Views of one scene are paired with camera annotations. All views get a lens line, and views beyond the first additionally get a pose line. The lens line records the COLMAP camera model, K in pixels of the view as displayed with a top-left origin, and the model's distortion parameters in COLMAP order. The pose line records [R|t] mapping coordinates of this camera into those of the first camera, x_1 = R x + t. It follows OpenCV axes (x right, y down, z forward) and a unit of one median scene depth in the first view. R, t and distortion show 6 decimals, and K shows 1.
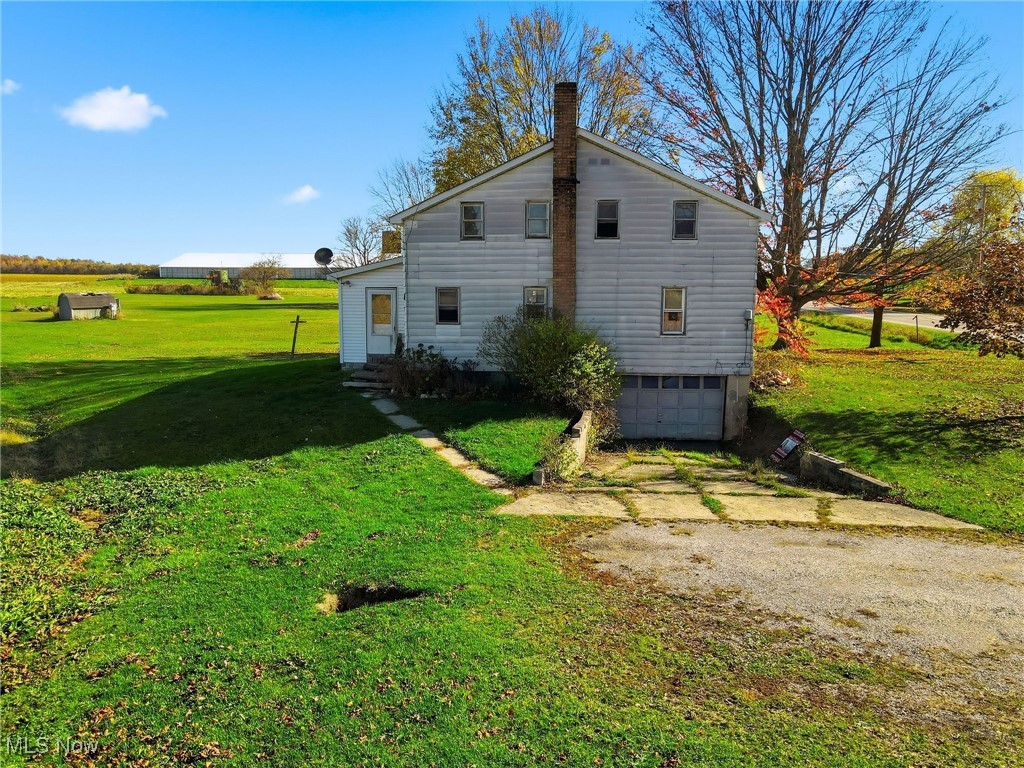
lens RADIAL K [[744.4, 0, 520.8], [0, 744.4, 382.0], [0, 0, 1]] dist [0.020801, 0.010056]
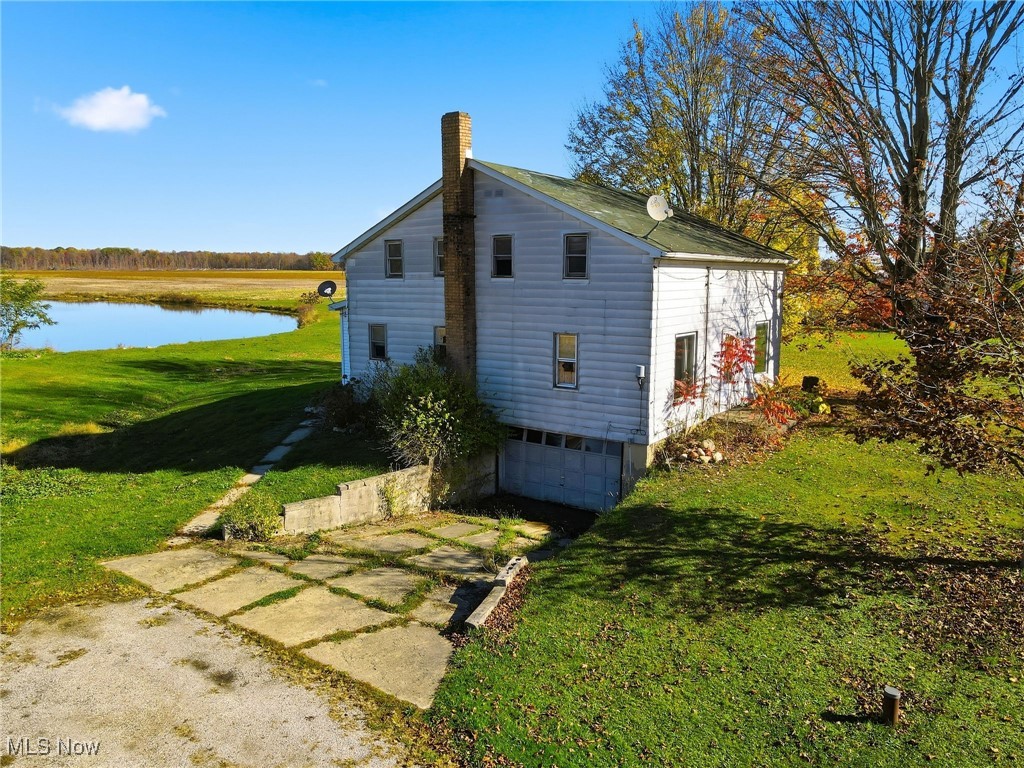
lens RADIAL K [[744.4, 0, 512.1], [0, 744.4, 384.9], [0, 0, 1]] dist [0.020801, 0.010056]
pose [[0.856447, 0.074608, -0.510816, 0.600909], [-0.069539, 0.997156, 0.029051, -0.089032], [0.511531, 0.010641, 0.859199, 0.229414]]
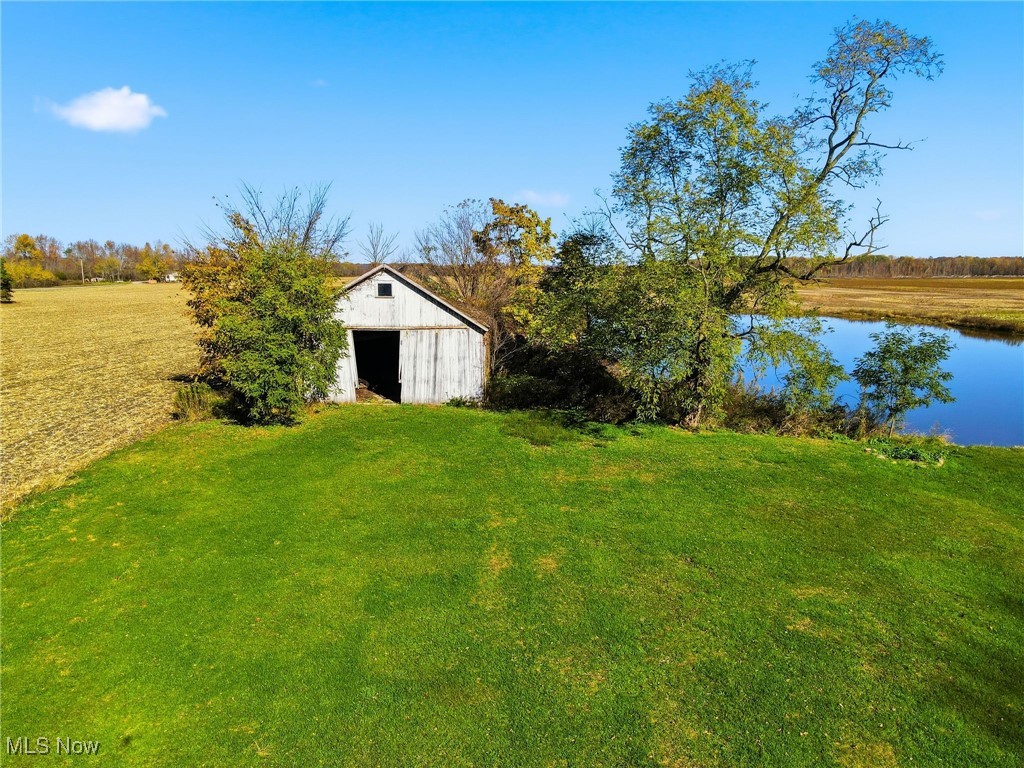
lens RADIAL K [[744.4, 0, 514.3], [0, 744.4, 386.8], [0, 0, 1]] dist [0.020801, 0.010056]
pose [[0.119579, 0.146489, -0.981958, -0.375929], [-0.145814, 0.980921, 0.128577, -0.199868], [0.982059, 0.127808, 0.138657, 0.396297]]
